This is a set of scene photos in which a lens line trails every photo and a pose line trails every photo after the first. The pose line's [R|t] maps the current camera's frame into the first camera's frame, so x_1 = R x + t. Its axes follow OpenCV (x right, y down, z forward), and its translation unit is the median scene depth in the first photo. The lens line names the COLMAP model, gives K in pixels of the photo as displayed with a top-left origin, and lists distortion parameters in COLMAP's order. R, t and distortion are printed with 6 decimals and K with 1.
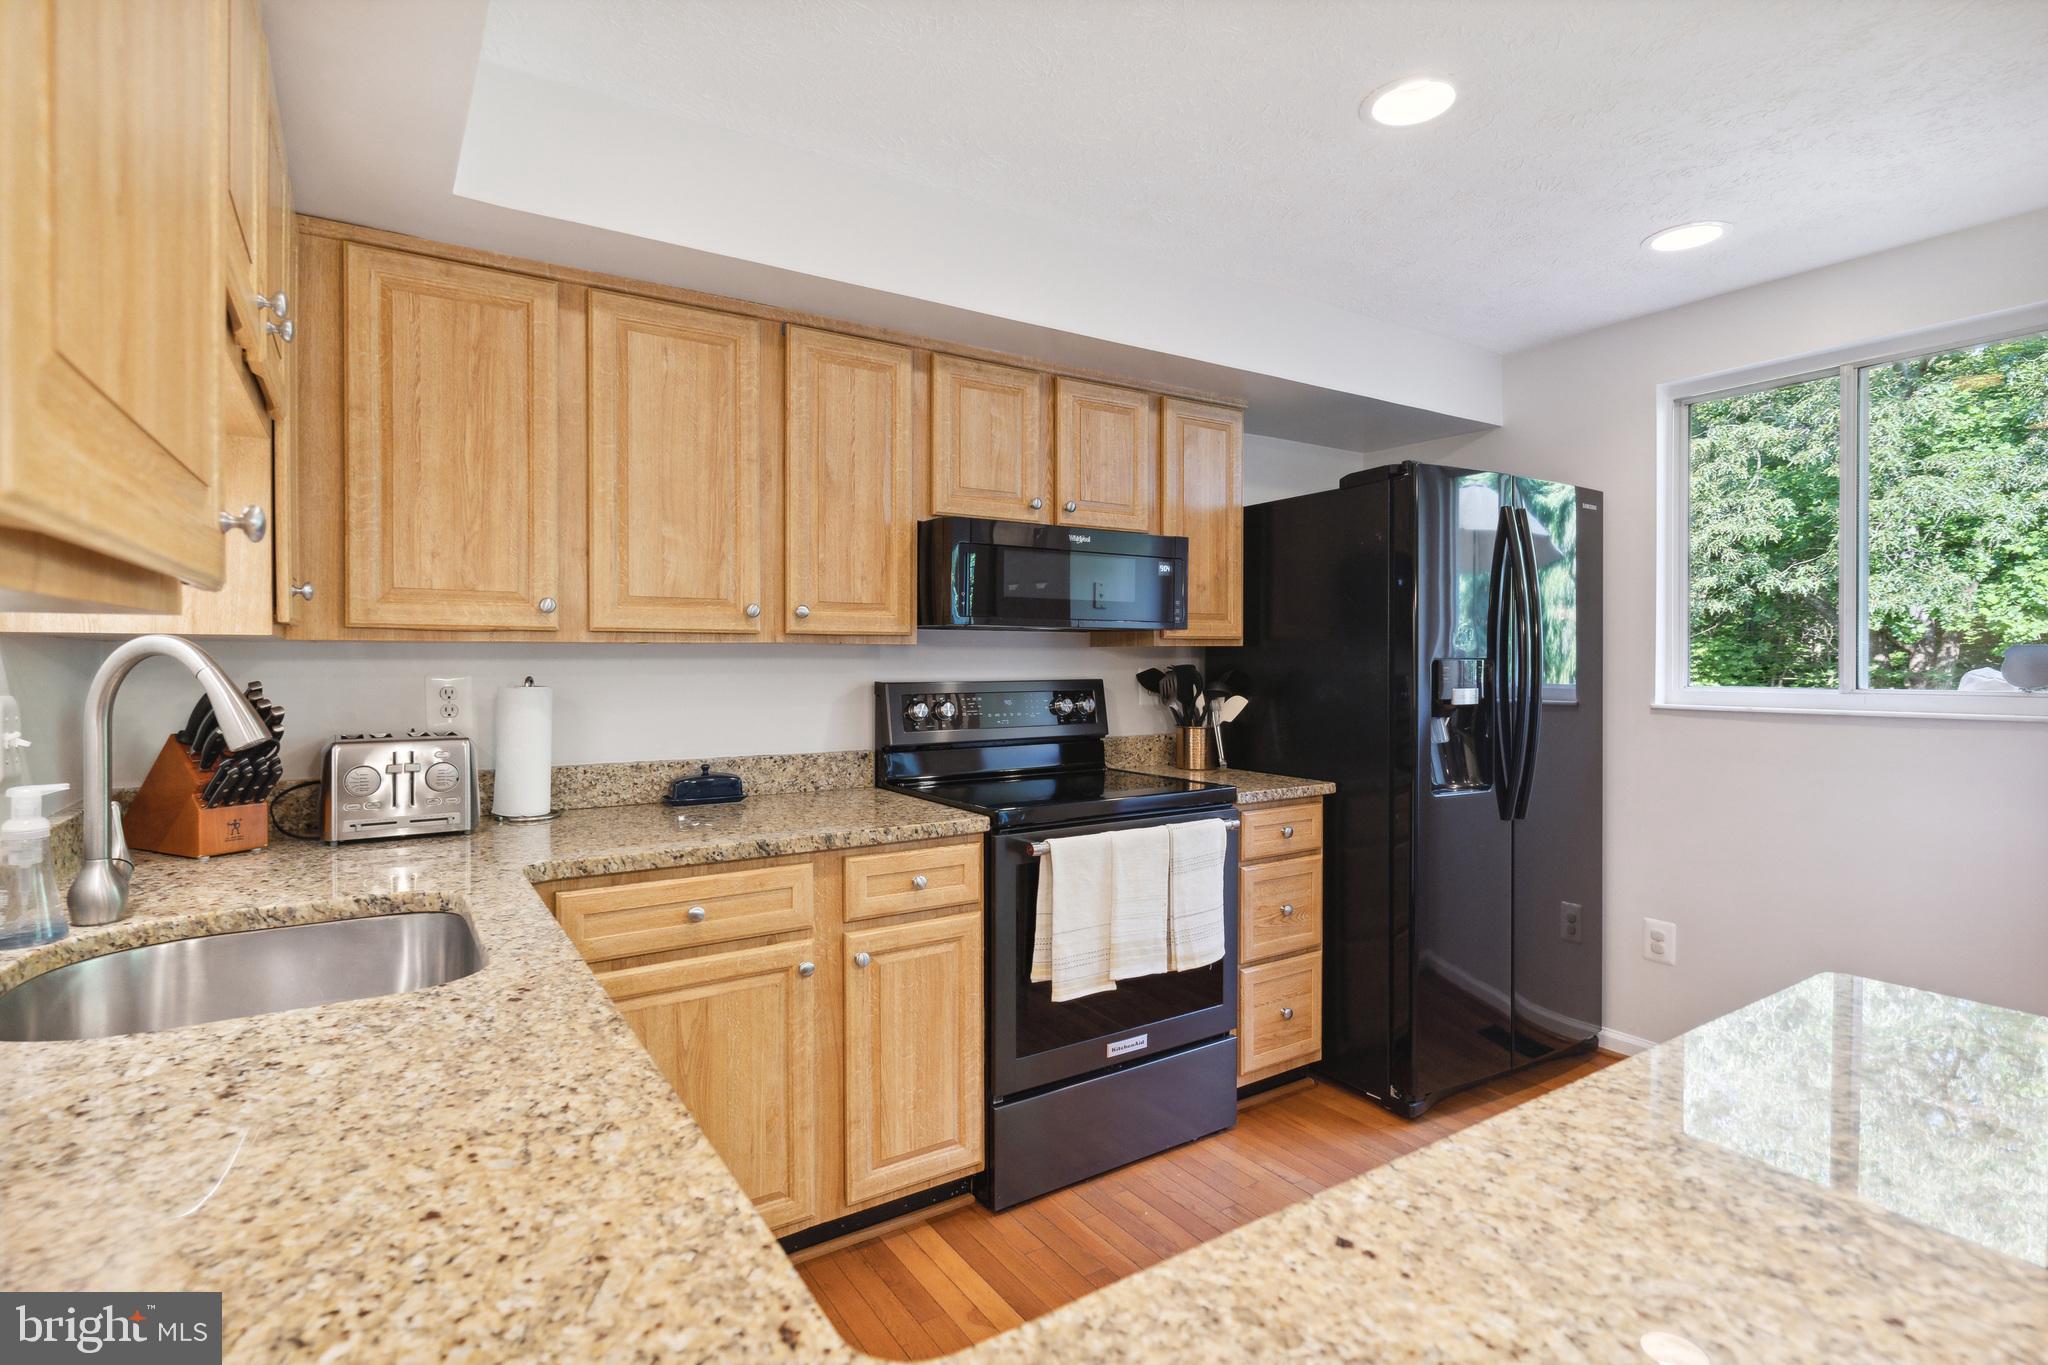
lens RADIAL K [[995.0, 0, 1018.9], [0, 995.0, 668.6], [0, 0, 1]] dist [-0.002106, -0.000225]
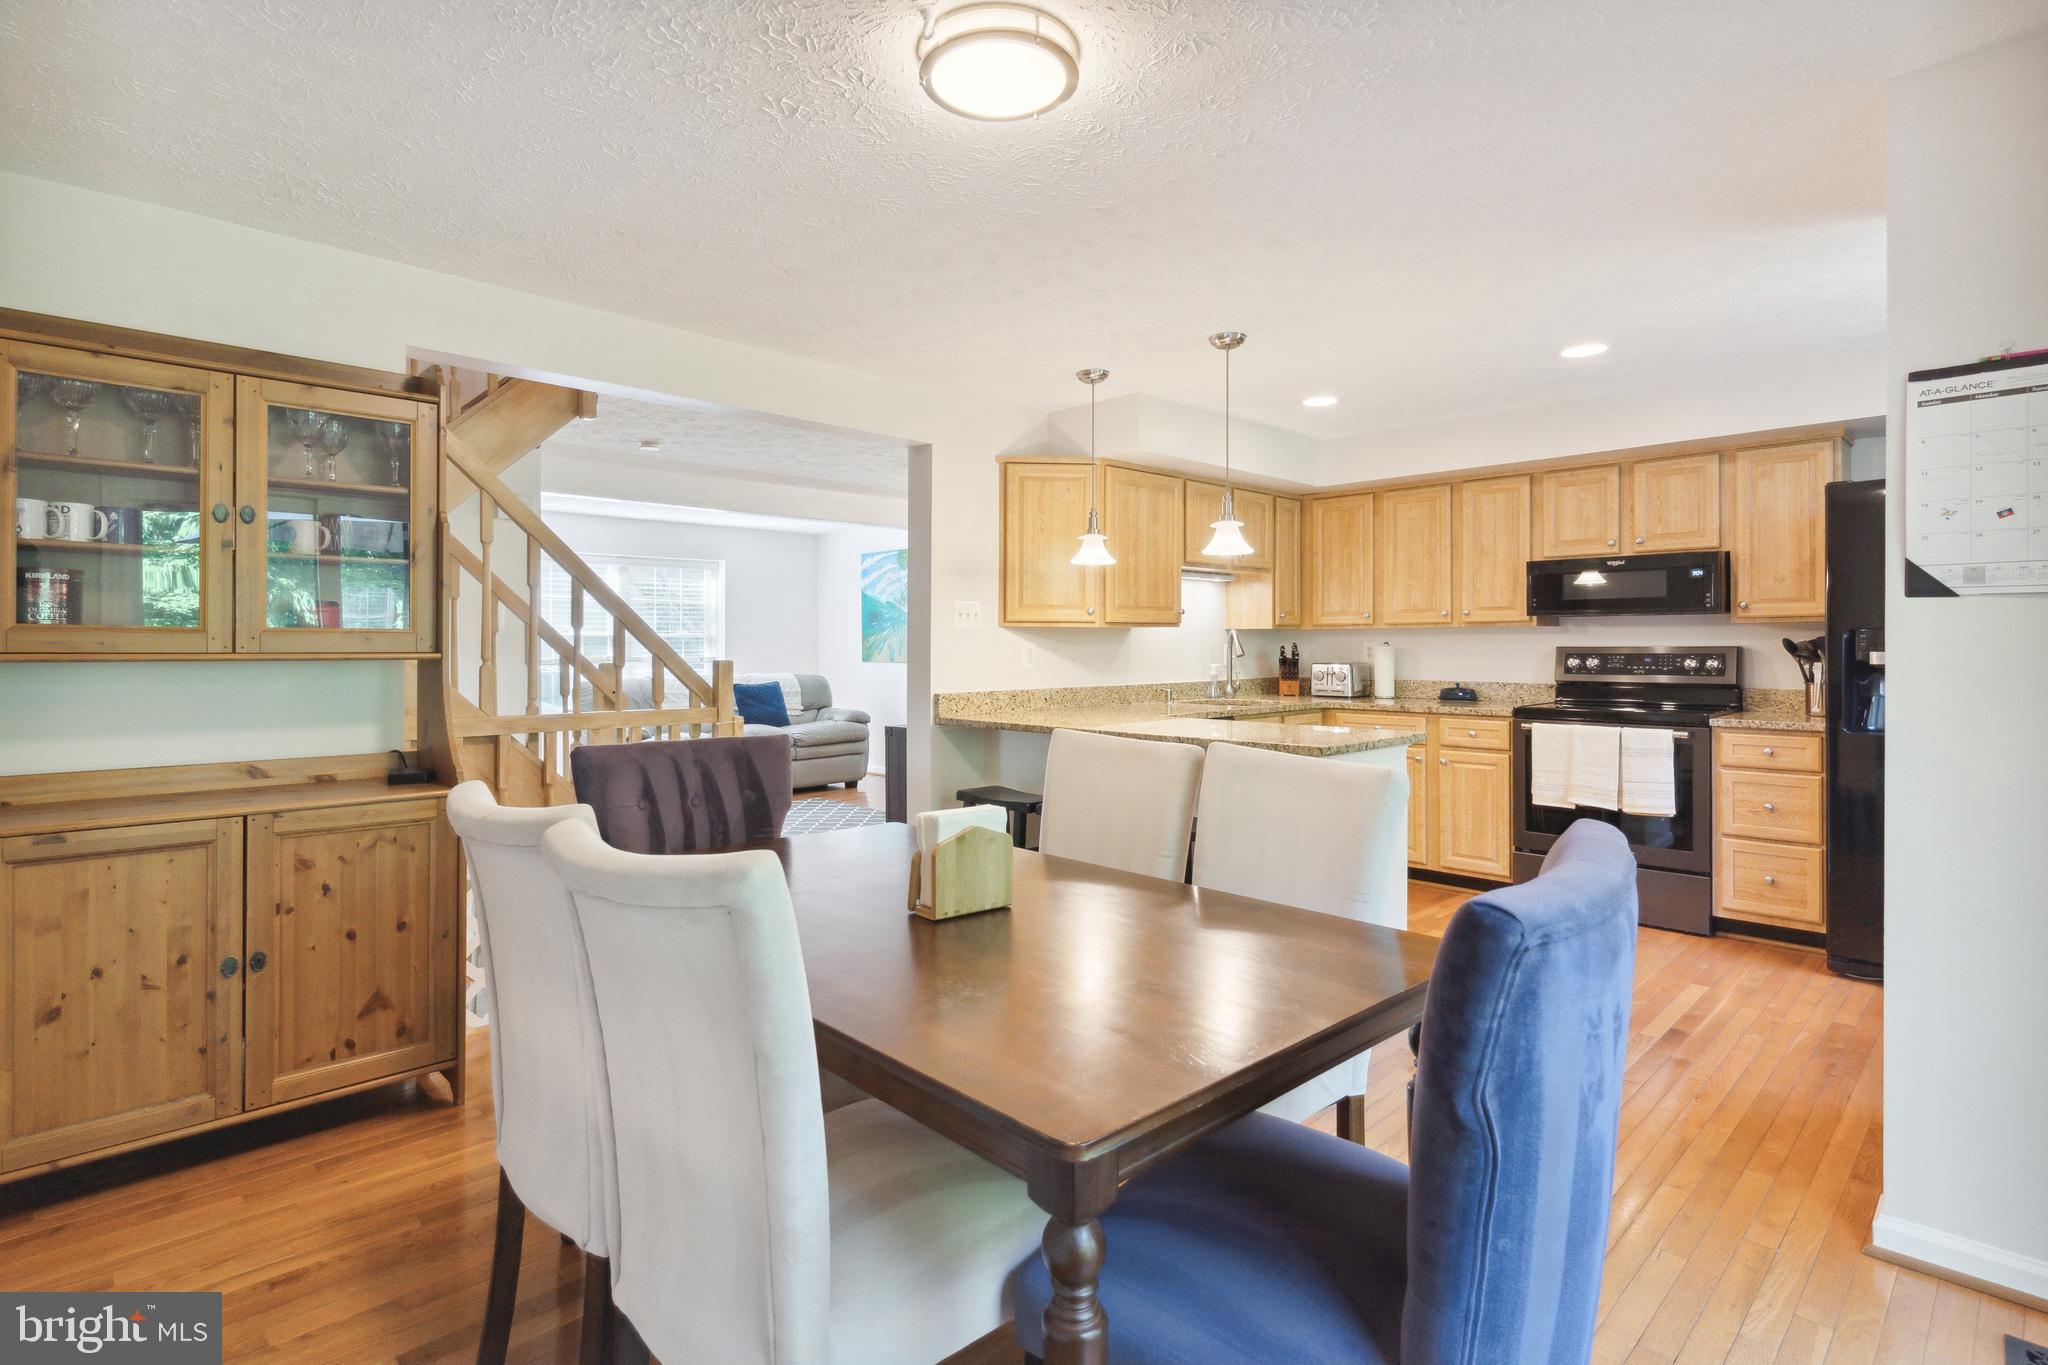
lens RADIAL K [[995.0, 0, 1014.0], [0, 995.0, 671.0], [0, 0, 1]] dist [-0.002106, -0.000225]
pose [[0.191849, 0.022978, -0.981155, 1.732385], [-0.008352, 0.999728, 0.021779, 0.032005], [0.981389, 0.004017, 0.191989, -0.398322]]
